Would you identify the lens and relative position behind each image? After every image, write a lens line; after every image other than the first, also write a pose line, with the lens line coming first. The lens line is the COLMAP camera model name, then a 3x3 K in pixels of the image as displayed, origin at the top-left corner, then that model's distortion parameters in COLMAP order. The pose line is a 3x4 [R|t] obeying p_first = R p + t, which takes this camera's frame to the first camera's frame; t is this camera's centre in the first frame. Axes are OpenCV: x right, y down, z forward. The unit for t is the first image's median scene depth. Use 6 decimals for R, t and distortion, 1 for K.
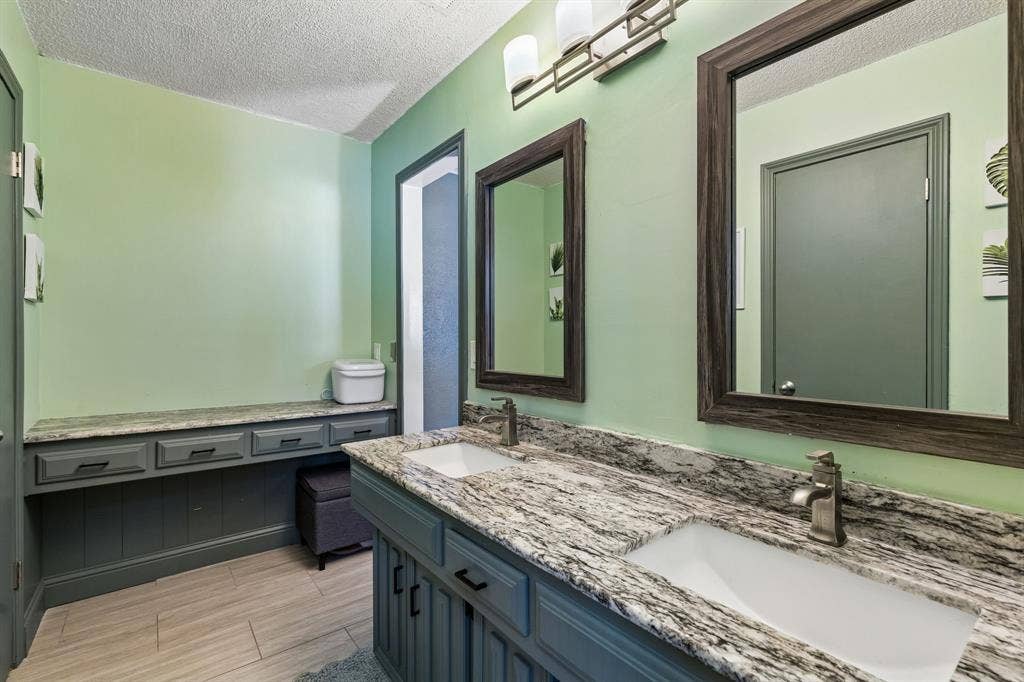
lens RADIAL K [[460.1, 0, 512.2], [0, 460.1, 338.3], [0, 0, 1]] dist [0.011575, -0.000442]
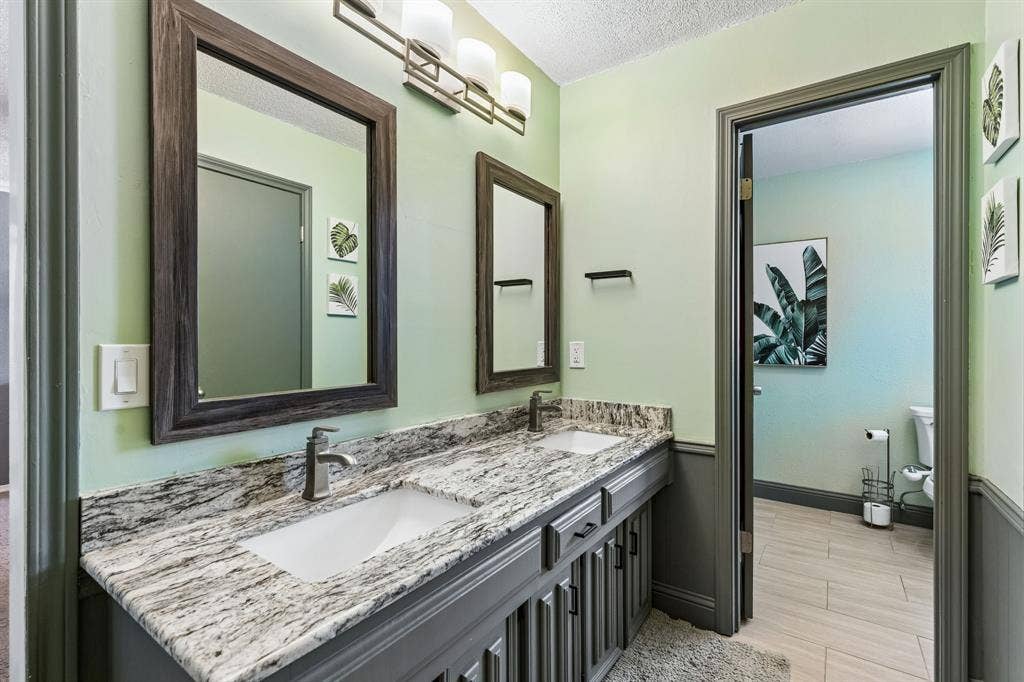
lens RADIAL K [[460.1, 0, 512.8], [0, 460.1, 340.7], [0, 0, 1]] dist [0.011575, -0.000442]
pose [[-0.283823, 0.000949, 0.958876, -0.937230], [0.005631, 0.999984, 0.000677, 0.005623], [-0.958860, 0.005591, -0.283824, 1.174677]]
